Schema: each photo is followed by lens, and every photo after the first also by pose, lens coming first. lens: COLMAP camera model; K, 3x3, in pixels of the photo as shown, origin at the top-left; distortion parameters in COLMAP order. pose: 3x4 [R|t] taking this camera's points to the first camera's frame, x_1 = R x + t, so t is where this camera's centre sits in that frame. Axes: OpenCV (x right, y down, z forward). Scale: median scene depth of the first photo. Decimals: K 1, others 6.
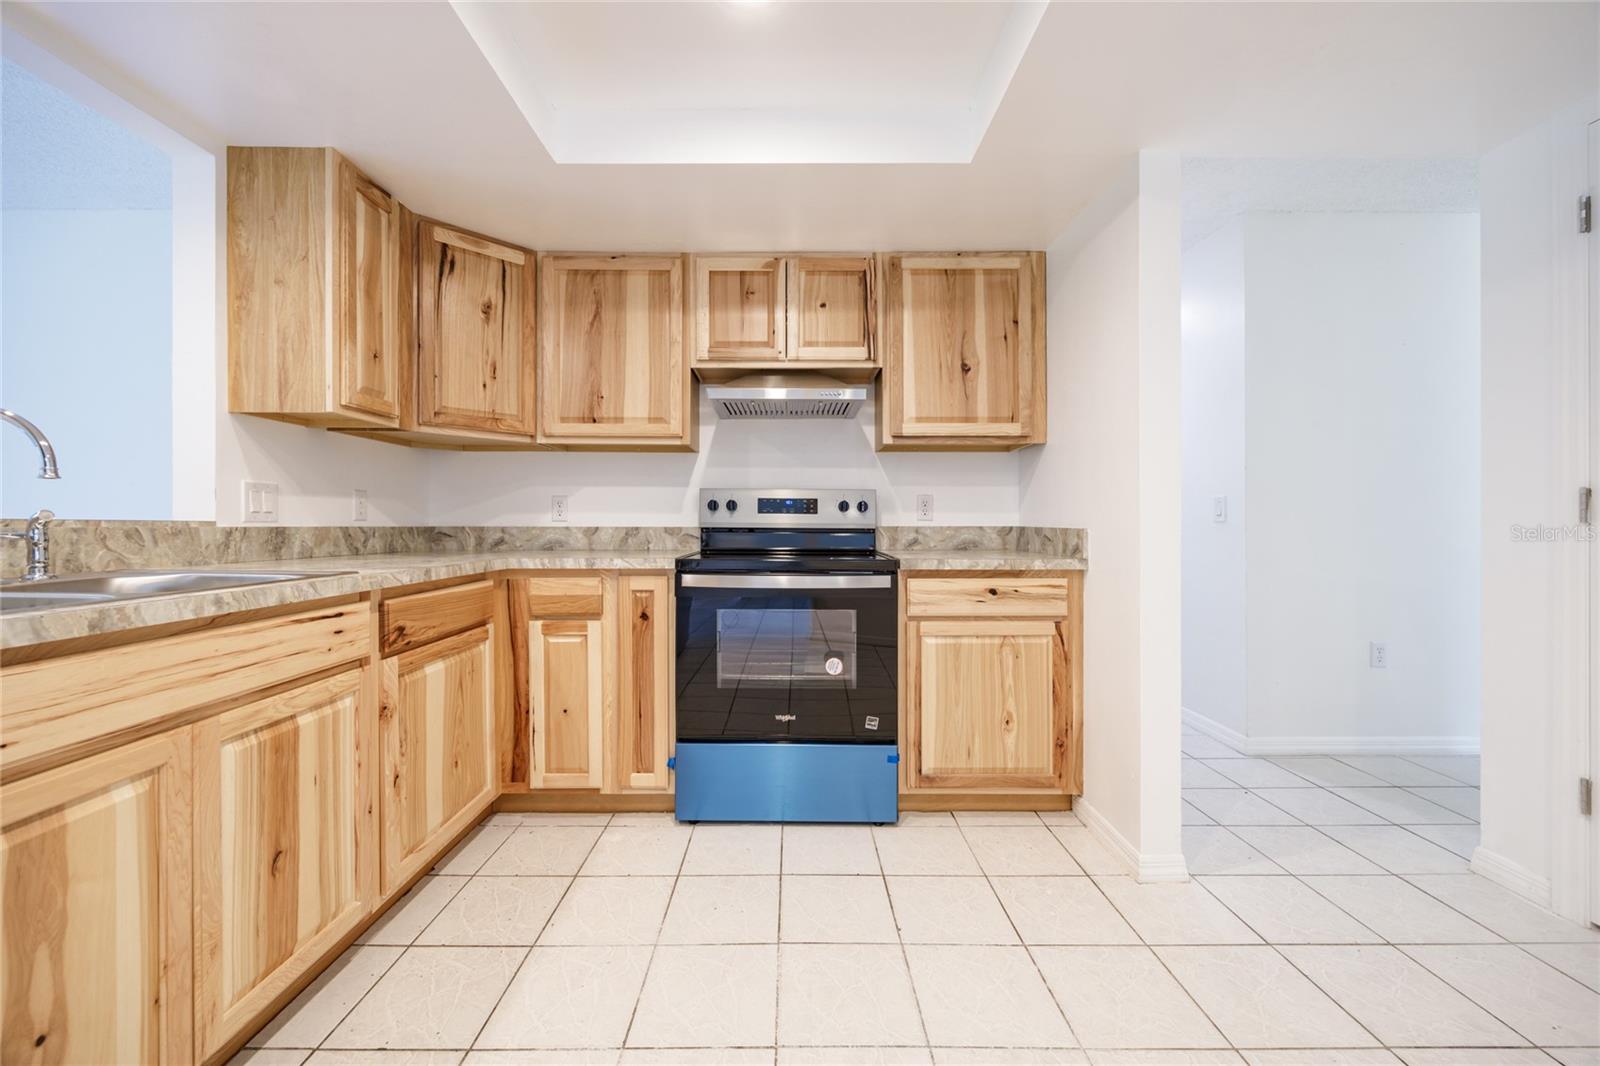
lens RADIAL K [[619.5, 0, 792.6], [0, 619.5, 520.7], [0, 0, 1]] dist [-0.003118, 0.000350]
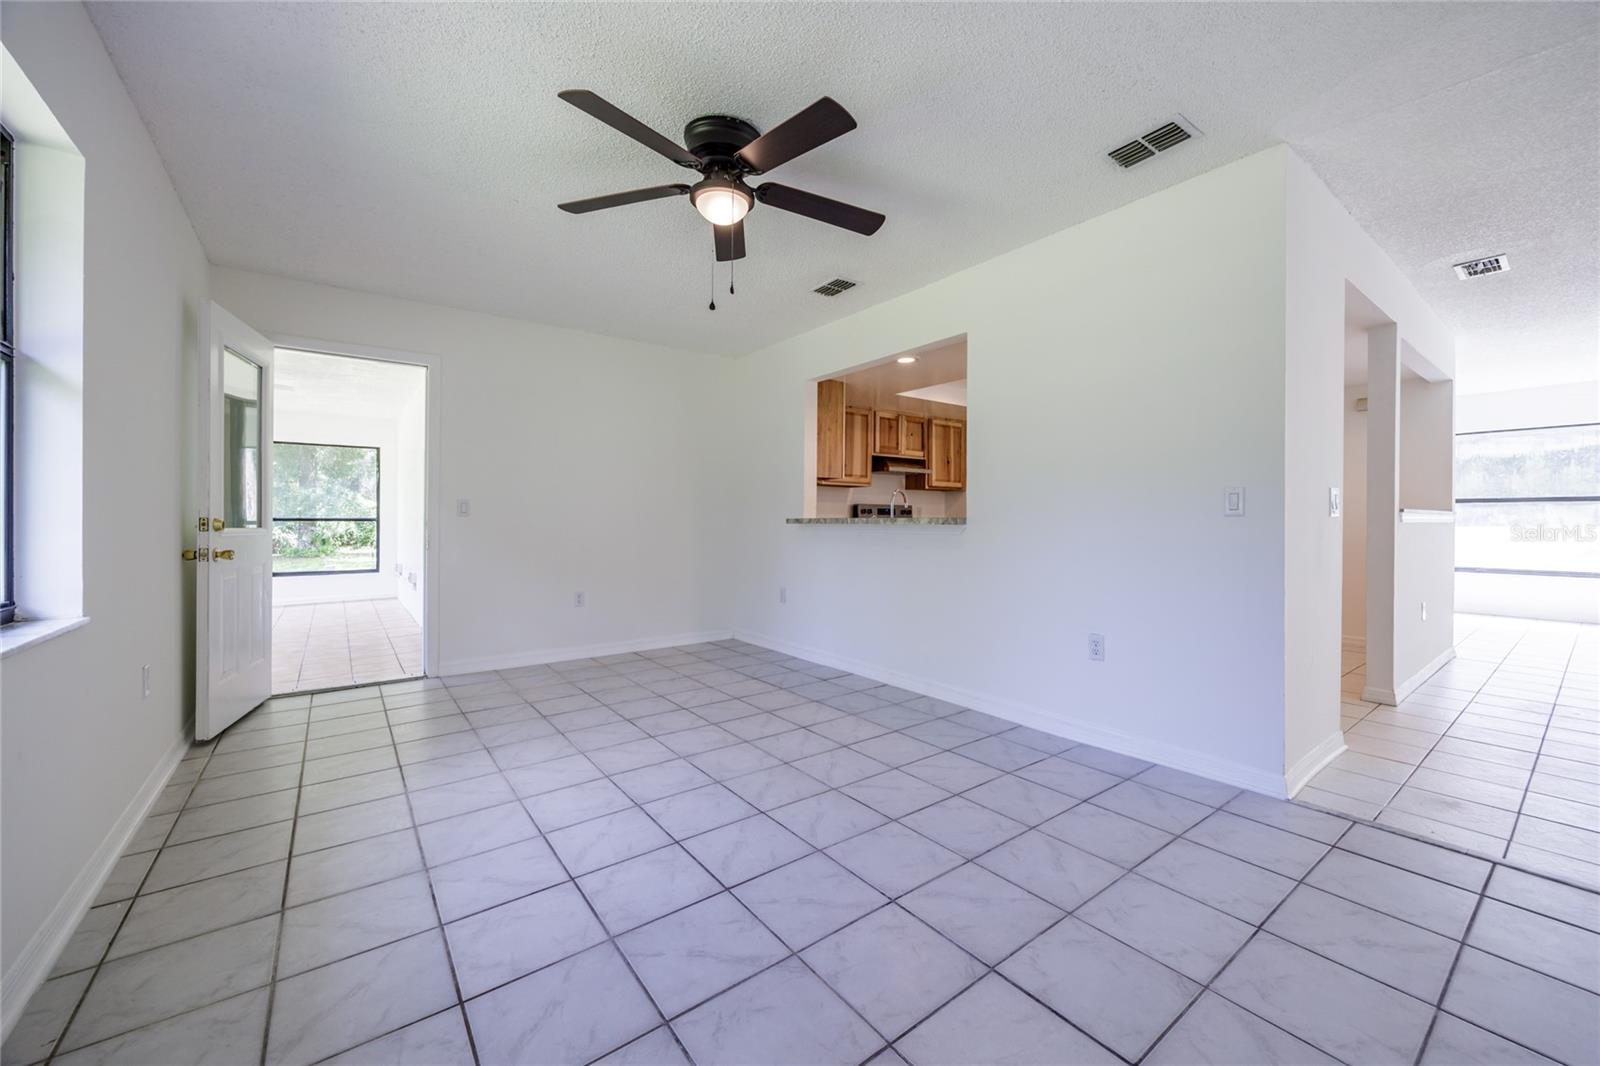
lens RADIAL K [[619.5, 0, 826.2], [0, 619.5, 522.0], [0, 0, 1]] dist [-0.003118, 0.000350]
pose [[0.787357, -0.002435, 0.616493, -1.959771], [-0.003852, 0.999953, 0.008869, -0.005009], [-0.616485, -0.009358, 0.787311, -0.878582]]
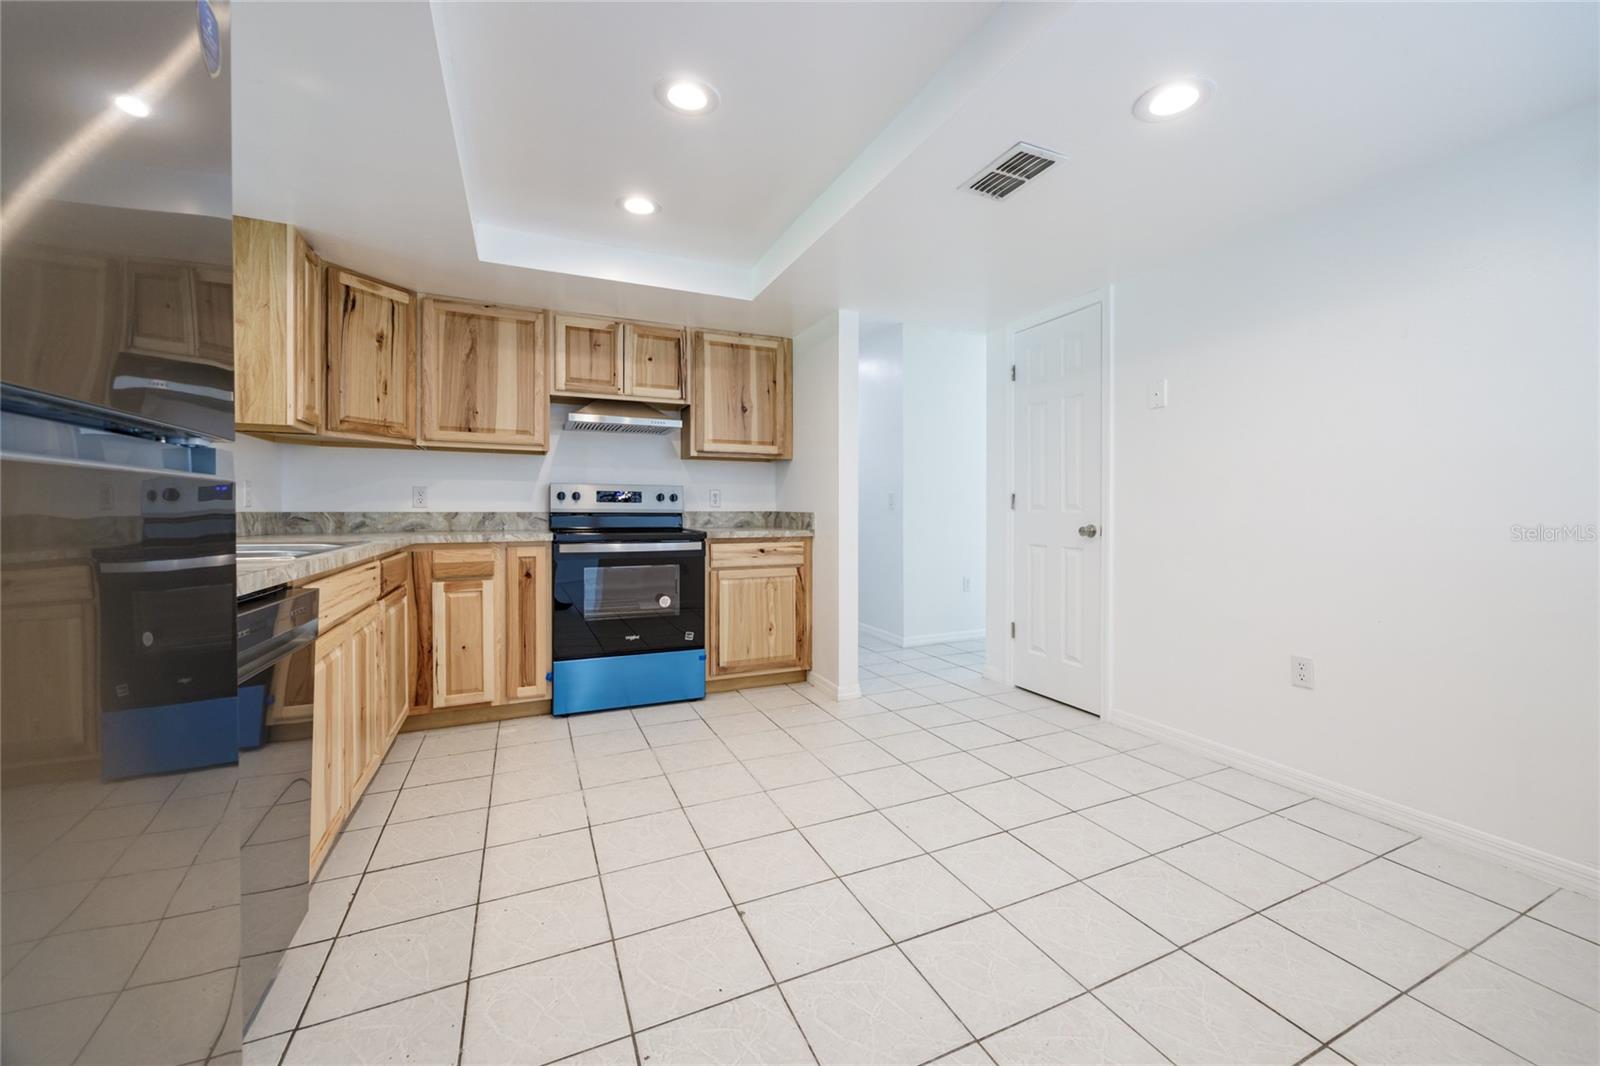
lens RADIAL K [[619.5, 0, 821.9], [0, 619.5, 510.8], [0, 0, 1]] dist [-0.003118, 0.000350]
pose [[0.906167, -0.000977, 0.422918, -0.215089], [-0.001927, 0.999977, 0.006439, -0.002233], [-0.422915, -0.006650, 0.906145, -0.525468]]
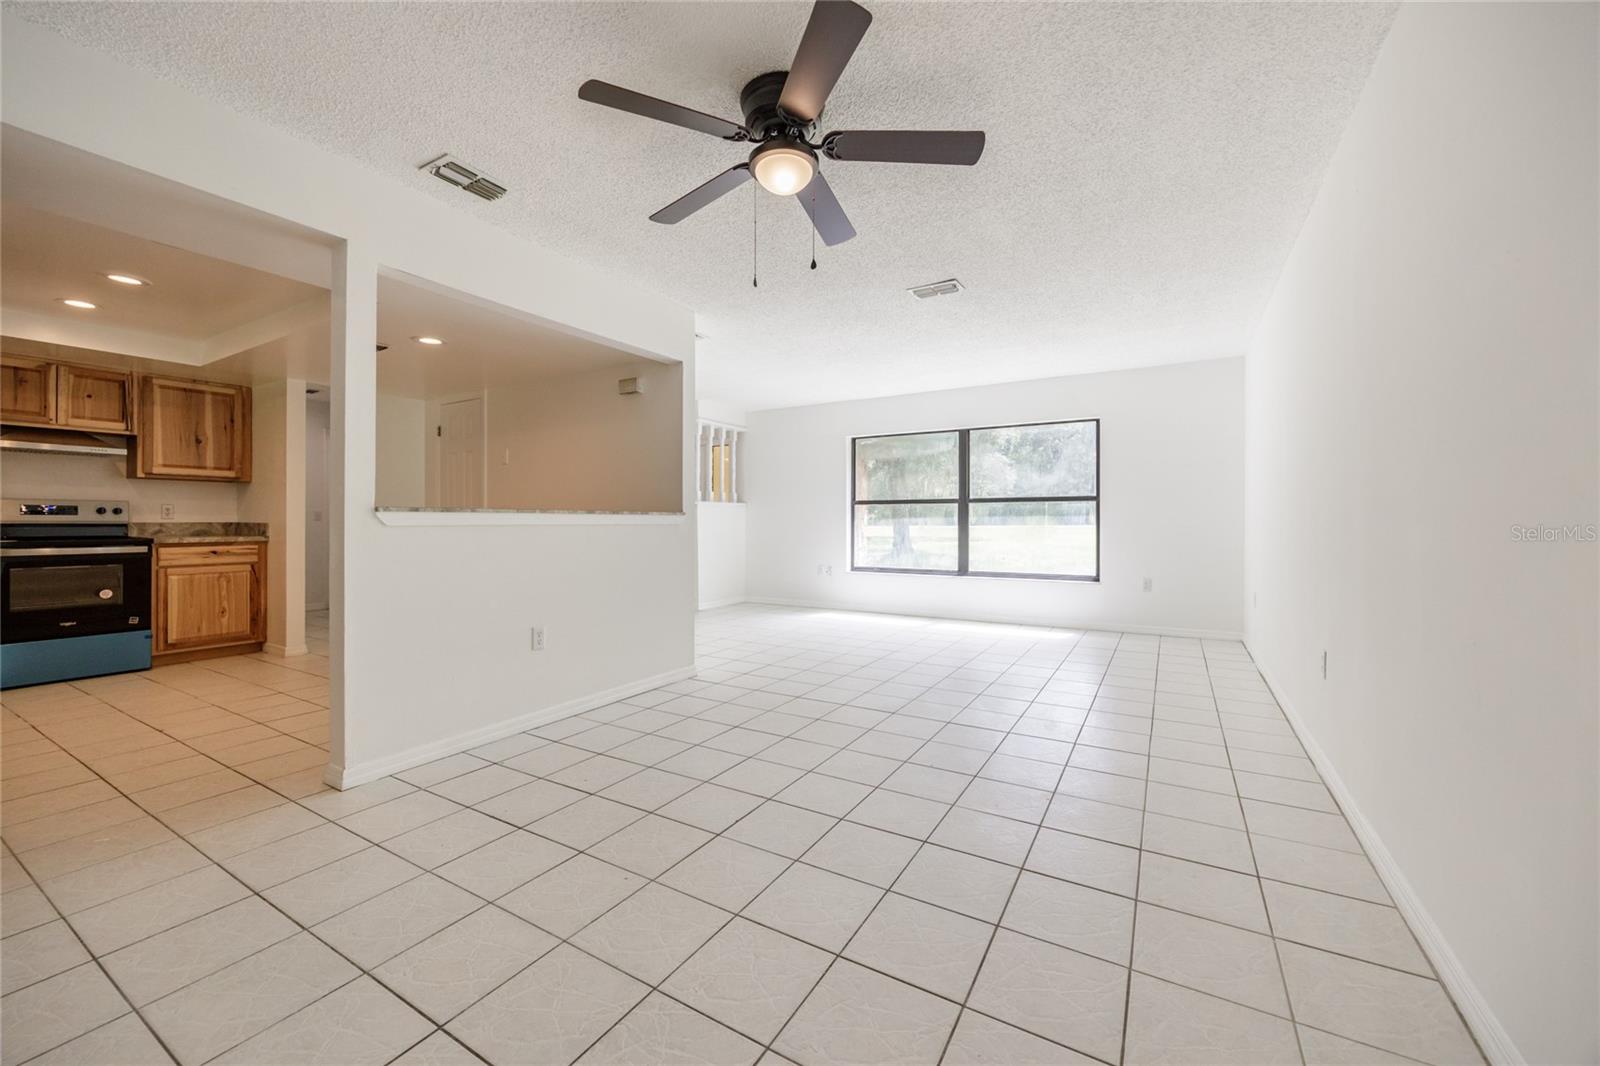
lens RADIAL K [[619.5, 0, 801.0], [0, 619.5, 519.0], [0, 0, 1]] dist [-0.003118, 0.000350]
pose [[0.516181, 0.001573, 0.856478, -0.436412], [-0.004268, 0.999991, 0.000735, -0.011077], [-0.856469, -0.004035, 0.516183, -1.747751]]
